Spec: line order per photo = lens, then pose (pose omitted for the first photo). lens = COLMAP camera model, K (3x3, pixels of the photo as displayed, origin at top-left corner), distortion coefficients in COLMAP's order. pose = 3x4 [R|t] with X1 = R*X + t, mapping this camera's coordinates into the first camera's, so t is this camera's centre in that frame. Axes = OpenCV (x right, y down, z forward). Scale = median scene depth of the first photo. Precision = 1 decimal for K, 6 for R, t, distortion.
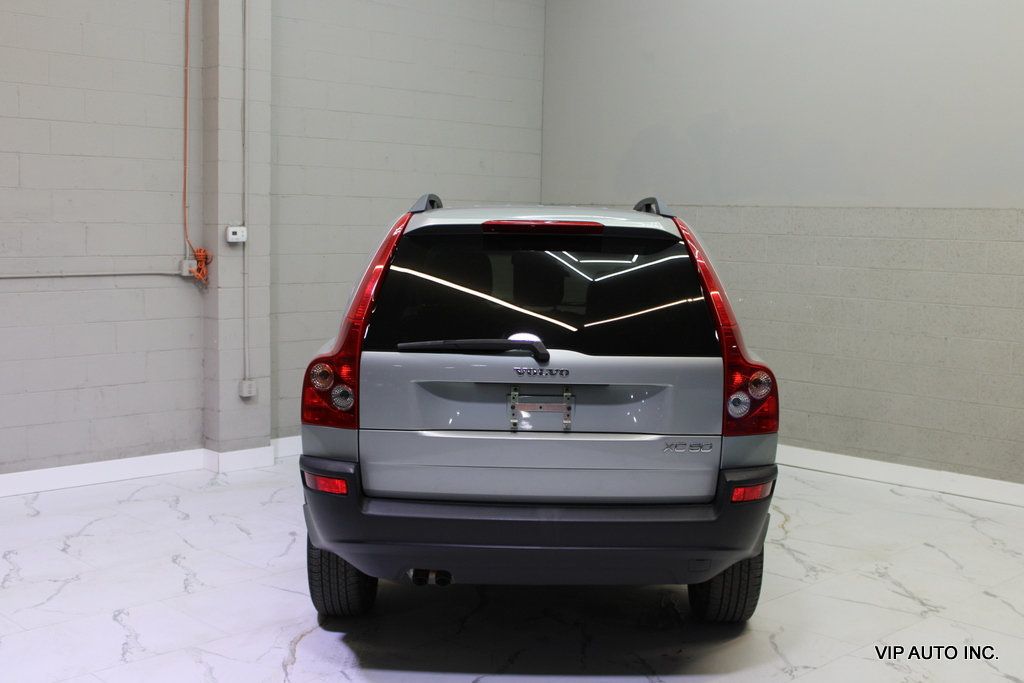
lens RADIAL K [[1197.7, 0, 513.1], [0, 1197.7, 340.4], [0, 0, 1]] dist [-0.030076, 0.000000]
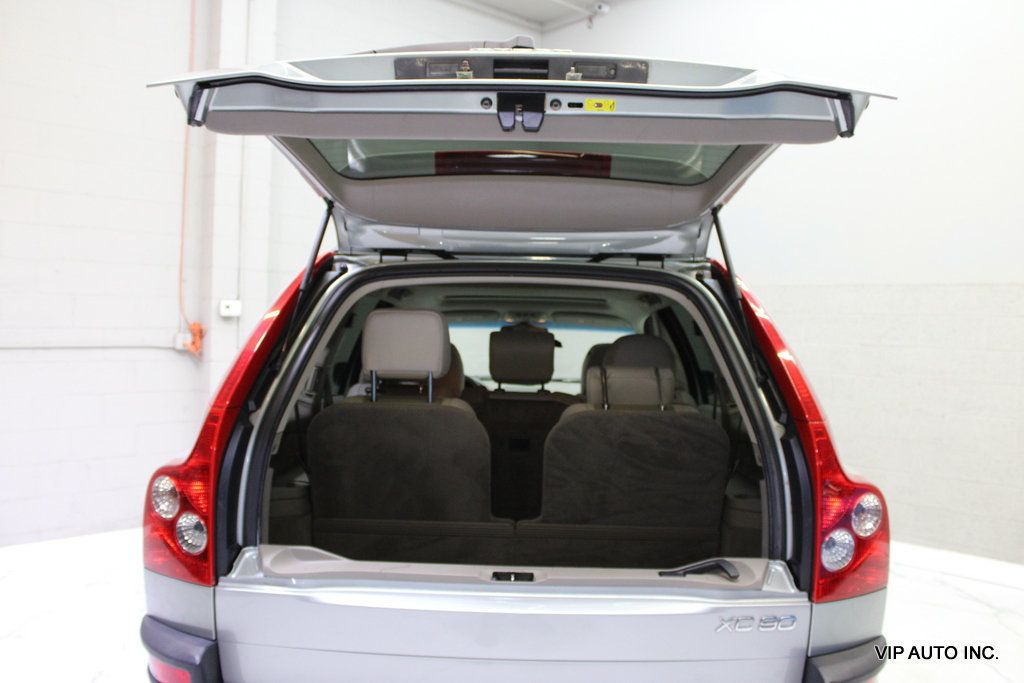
lens RADIAL K [[892.4, 0, 505.3], [0, 892.4, 334.2], [0, 0, 1]] dist [-0.147777, 0.159282]
pose [[0.999813, 0.004076, -0.018879, 0.016587], [-0.005556, 0.996861, -0.078972, -0.012204], [0.018498, 0.079063, 0.996698, 0.334443]]
